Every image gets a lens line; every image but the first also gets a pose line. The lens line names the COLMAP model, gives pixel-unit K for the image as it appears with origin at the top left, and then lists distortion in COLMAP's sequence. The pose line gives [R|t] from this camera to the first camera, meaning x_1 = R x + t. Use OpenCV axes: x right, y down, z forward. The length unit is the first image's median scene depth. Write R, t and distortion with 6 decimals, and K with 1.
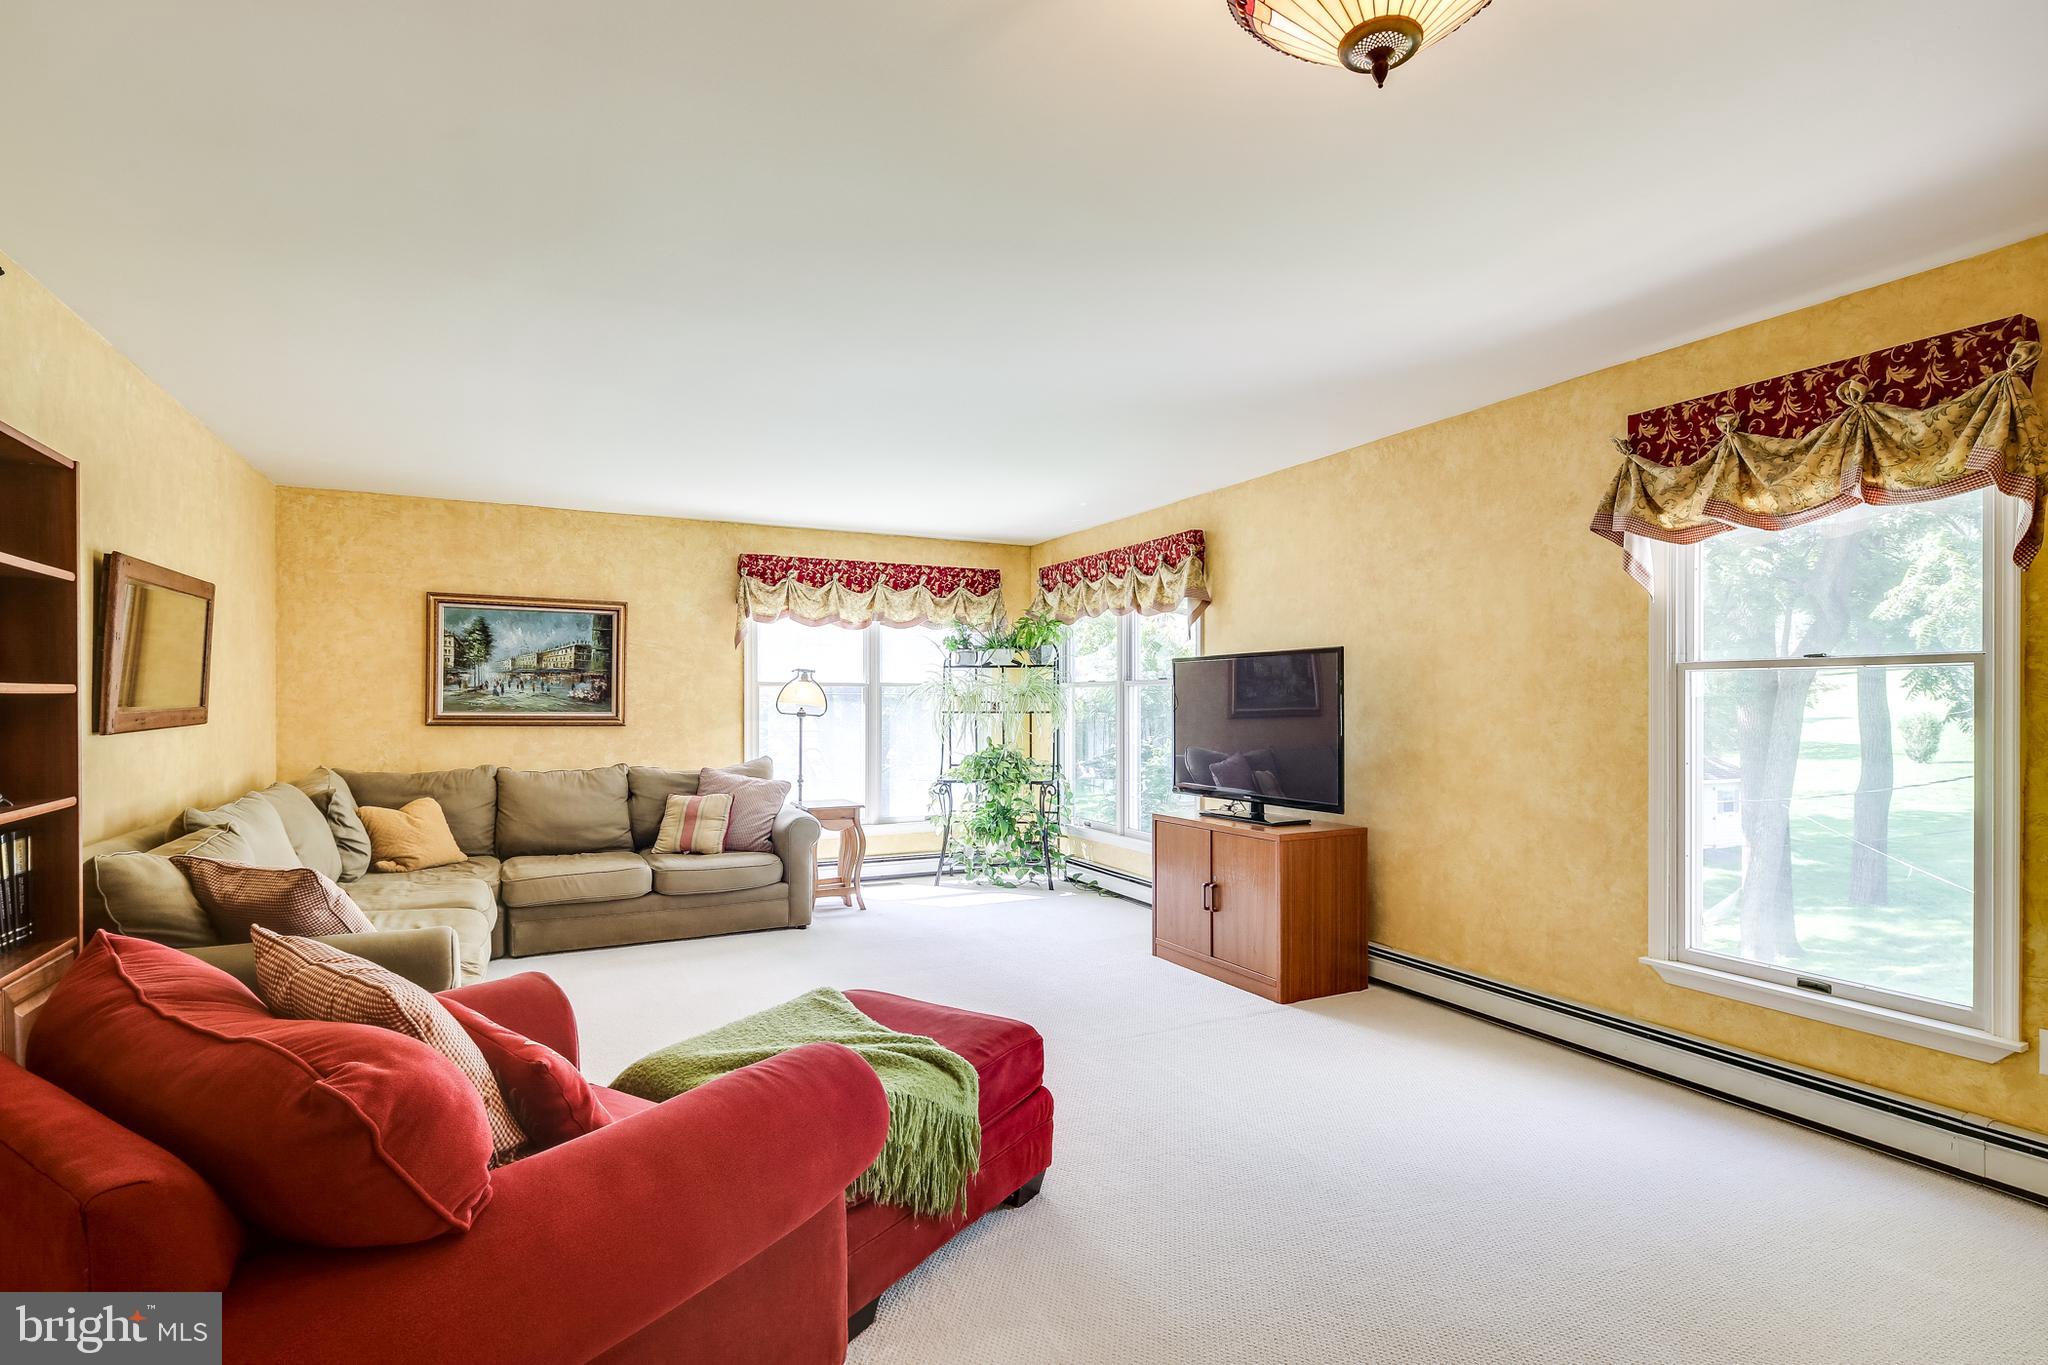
lens RADIAL K [[1001.3, 0, 1031.2], [0, 1001.3, 697.4], [0, 0, 1]] dist [0.006387, -0.005393]
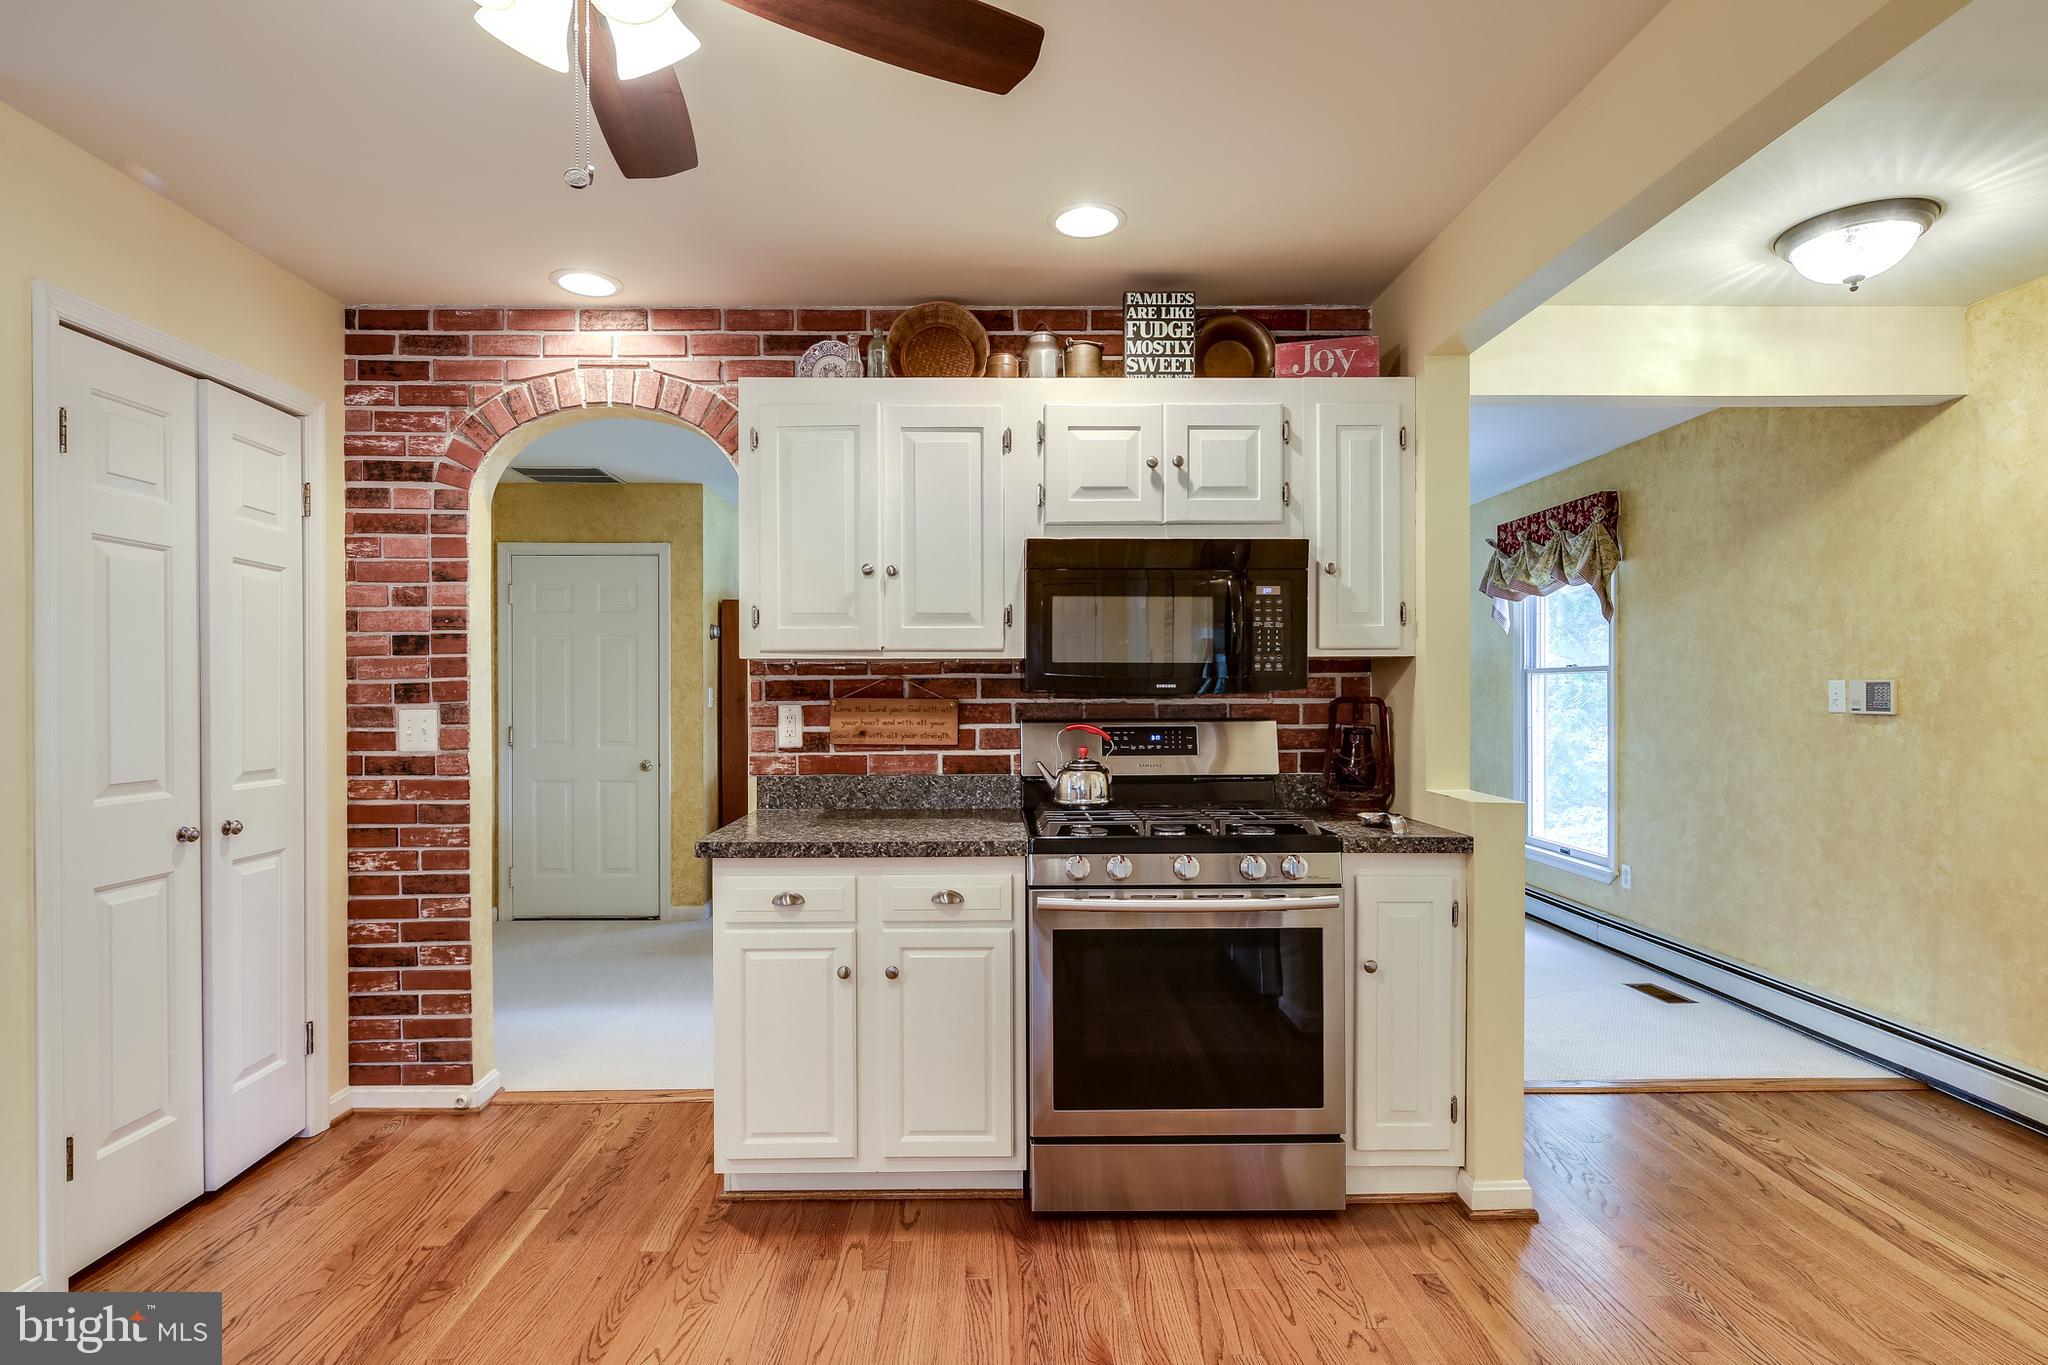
lens RADIAL K [[1001.3, 0, 1004.2], [0, 1001.3, 698.8], [0, 0, 1]] dist [0.006387, -0.005393]
pose [[0.897163, 0.001774, -0.441697, 0.341562], [0.004416, 0.999906, 0.012987, -0.005424], [0.441678, -0.013602, 0.897070, -0.524338]]
